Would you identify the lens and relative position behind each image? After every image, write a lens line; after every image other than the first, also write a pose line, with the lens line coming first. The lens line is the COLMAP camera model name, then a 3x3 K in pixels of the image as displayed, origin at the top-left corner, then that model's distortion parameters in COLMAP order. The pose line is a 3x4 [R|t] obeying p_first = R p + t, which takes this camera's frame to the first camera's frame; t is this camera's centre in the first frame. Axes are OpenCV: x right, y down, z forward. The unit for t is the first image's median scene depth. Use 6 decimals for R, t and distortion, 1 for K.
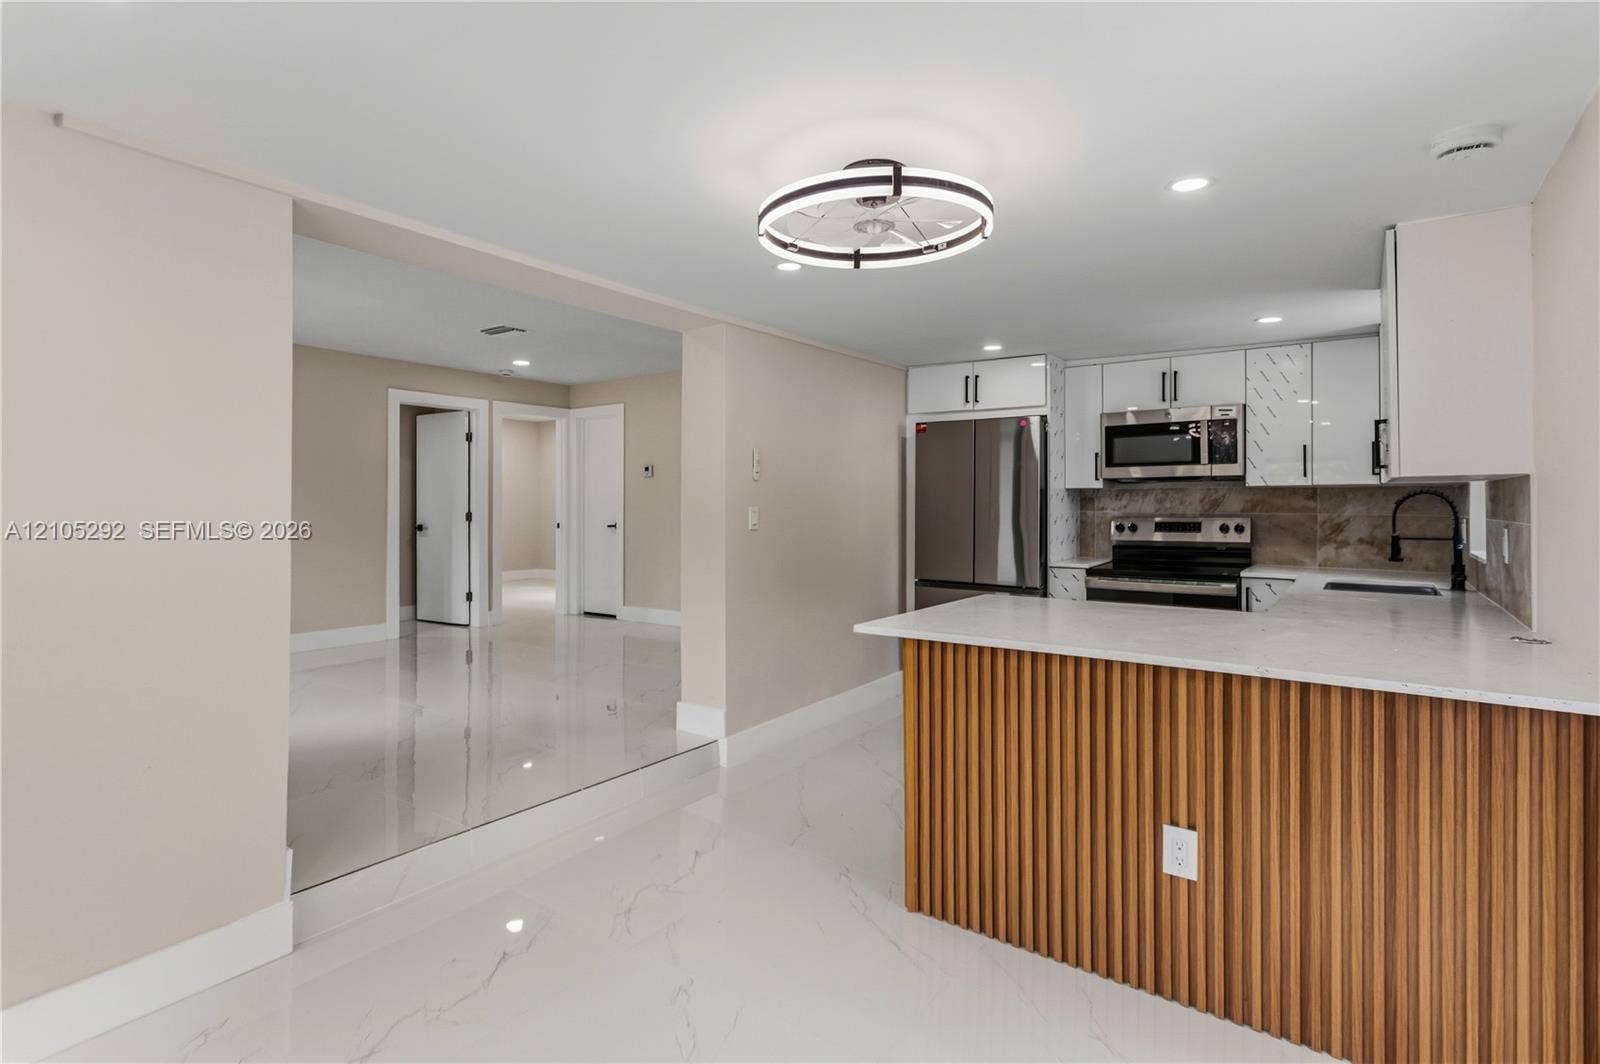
lens RADIAL K [[788.8, 0, 785.6], [0, 788.8, 501.7], [0, 0, 1]] dist [-0.001220, 0.014046]
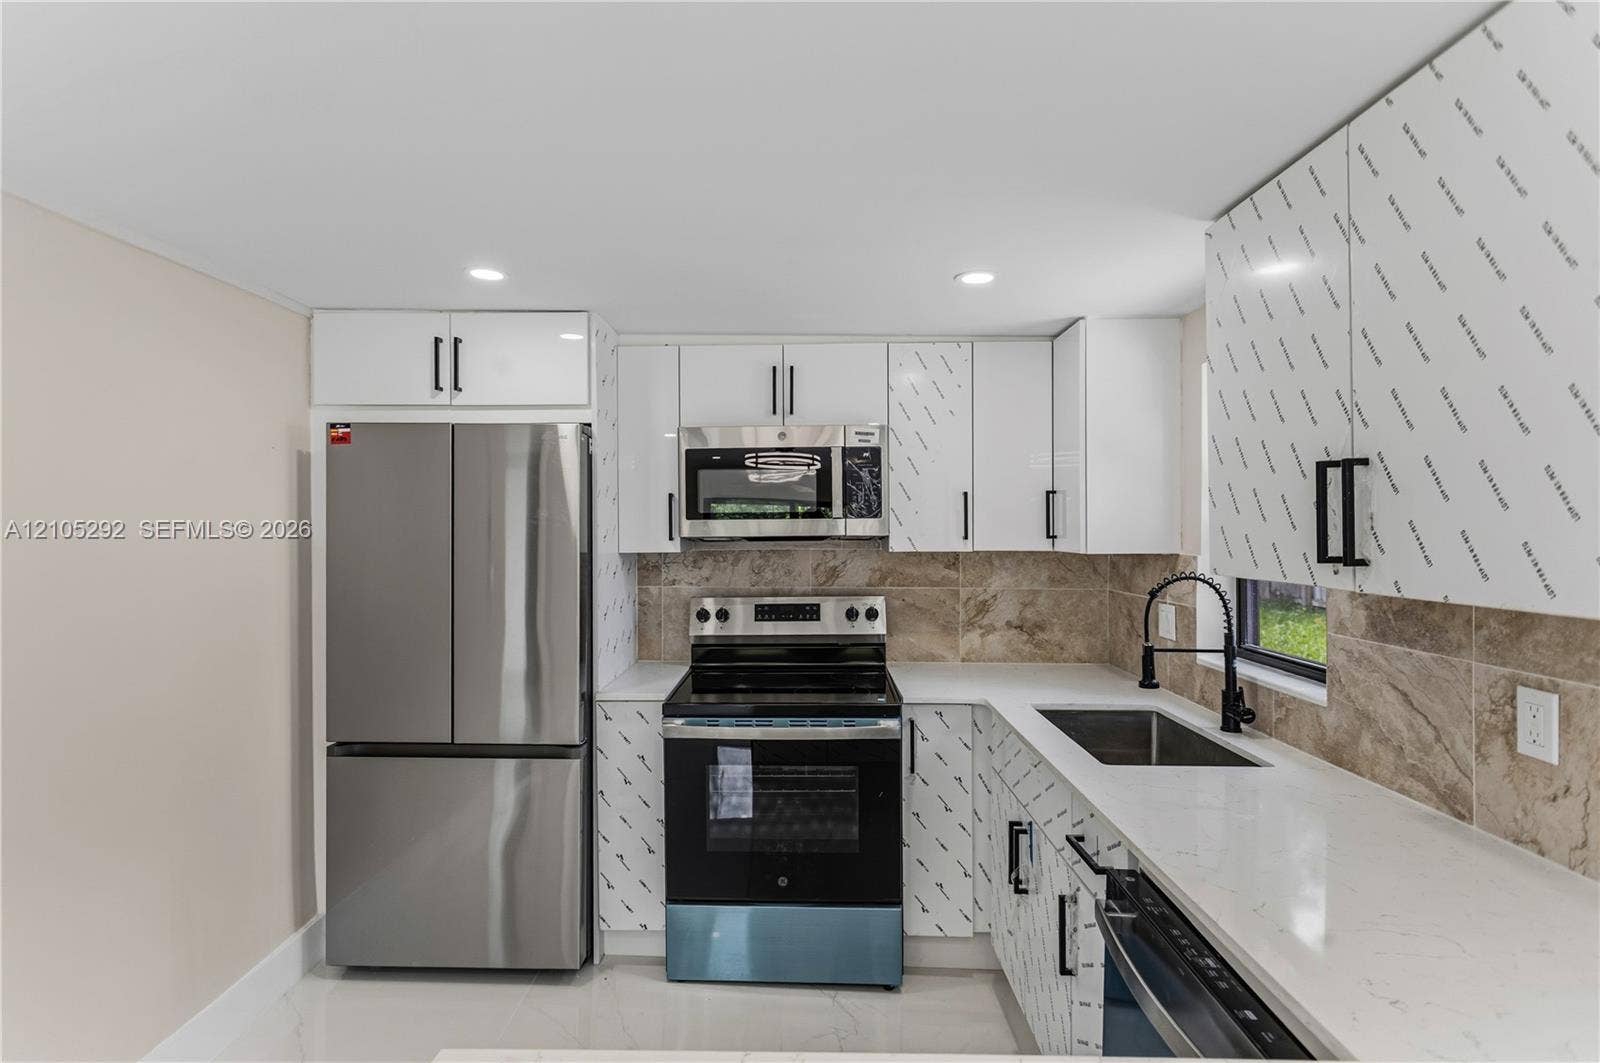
lens RADIAL K [[788.2, 0, 783.0], [0, 788.2, 533.3], [0, 0, 1]] dist [0.001262, 0.000519]
pose [[0.824860, -0.006399, 0.565301, 0.136674], [0.001827, 0.999961, 0.008654, -0.039544], [-0.565335, -0.006105, 0.824839, 0.492068]]
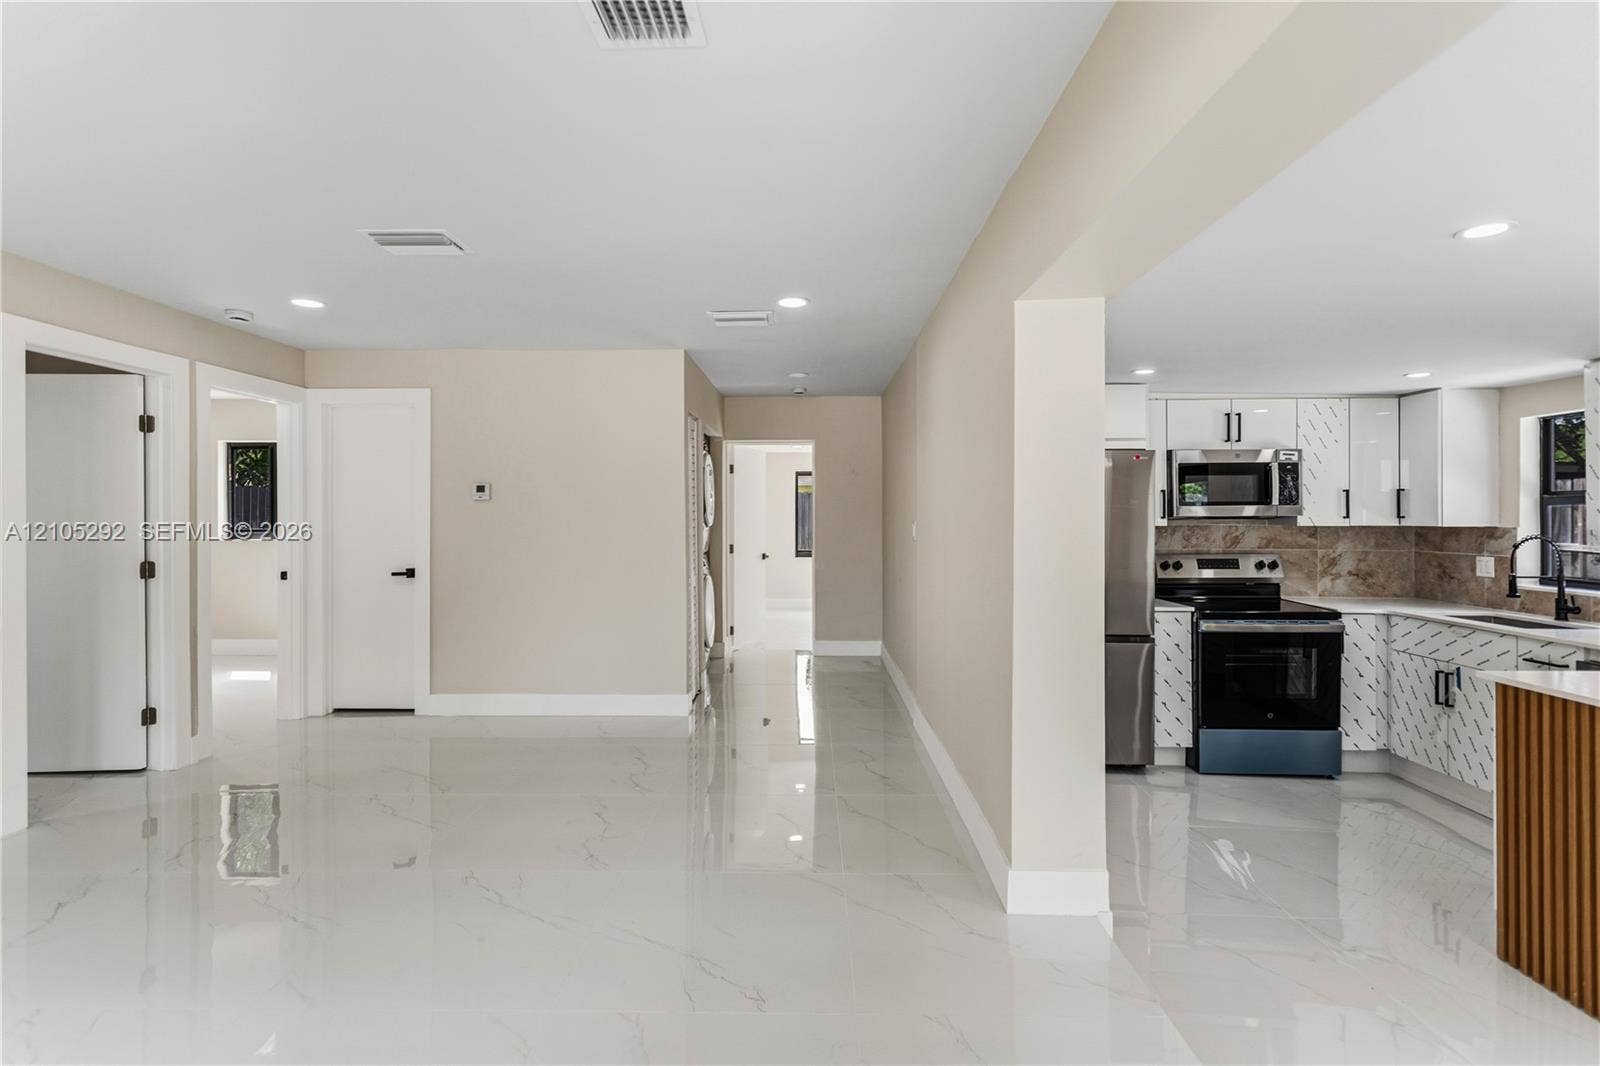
lens RADIAL K [[775.0, 0, 792.2], [0, 775.0, 514.8], [0, 0, 1]] dist [0.004105, 0.000805]
pose [[0.824292, 0.001547, 0.566163, -0.556115], [-0.001748, 0.999998, -0.000188, -0.032310], [-0.566162, -0.000835, 0.824294, 0.499599]]
